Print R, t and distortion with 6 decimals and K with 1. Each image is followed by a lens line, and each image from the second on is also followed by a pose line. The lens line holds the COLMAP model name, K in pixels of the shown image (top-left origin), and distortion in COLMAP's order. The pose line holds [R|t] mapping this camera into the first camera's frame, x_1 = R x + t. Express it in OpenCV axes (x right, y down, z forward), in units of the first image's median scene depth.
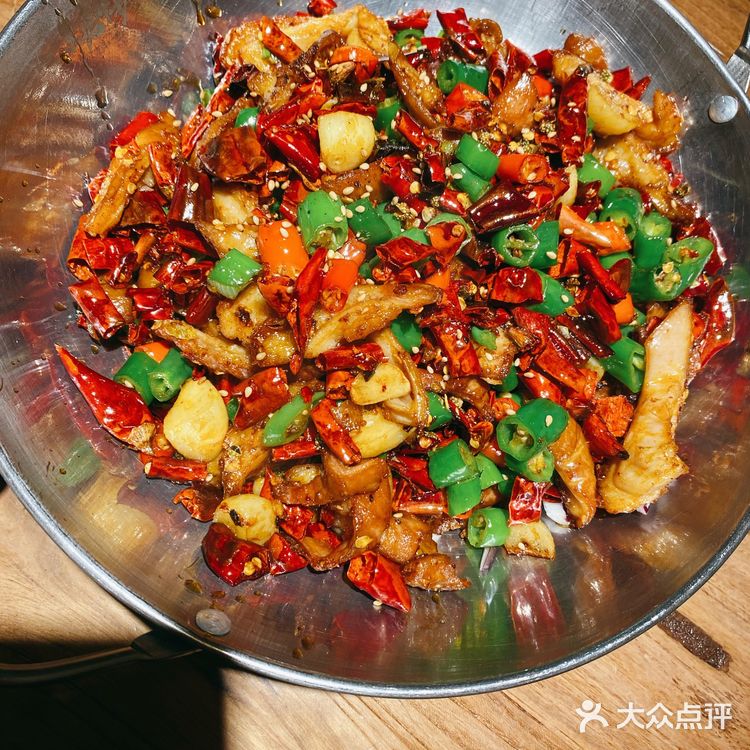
lens RADIAL K [[760.3, 0, 376.1], [0, 760.3, 374.9], [0, 0, 1]] dist [0.113525, -0.208594]
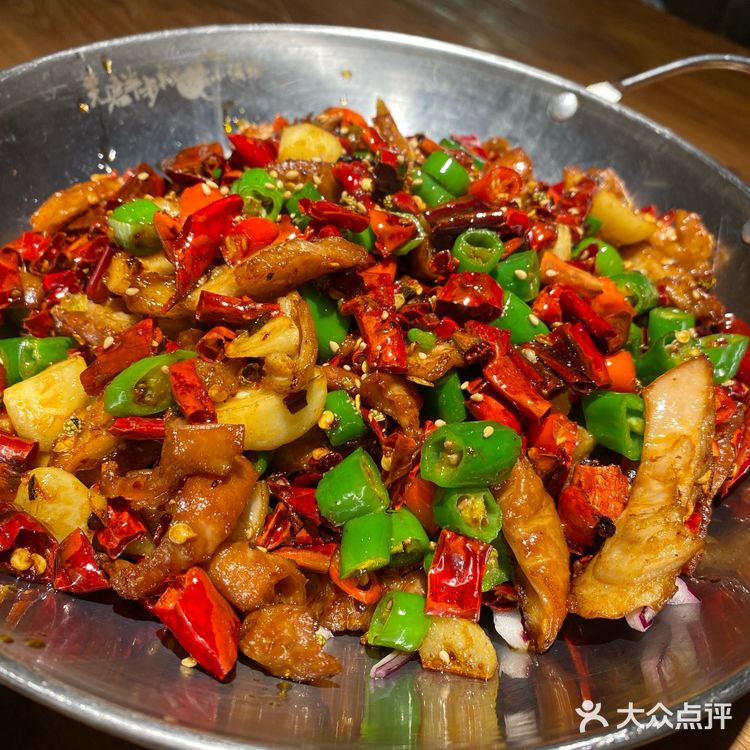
lens RADIAL K [[760.3, 0, 376.1], [0, 760.3, 374.9], [0, 0, 1]] dist [0.113525, -0.208594]
pose [[0.976654, 0.103325, -0.188340, 0.235734], [-0.185508, 0.847758, -0.496883, 0.362175], [0.108326, 0.520221, 0.847134, 0.332801]]
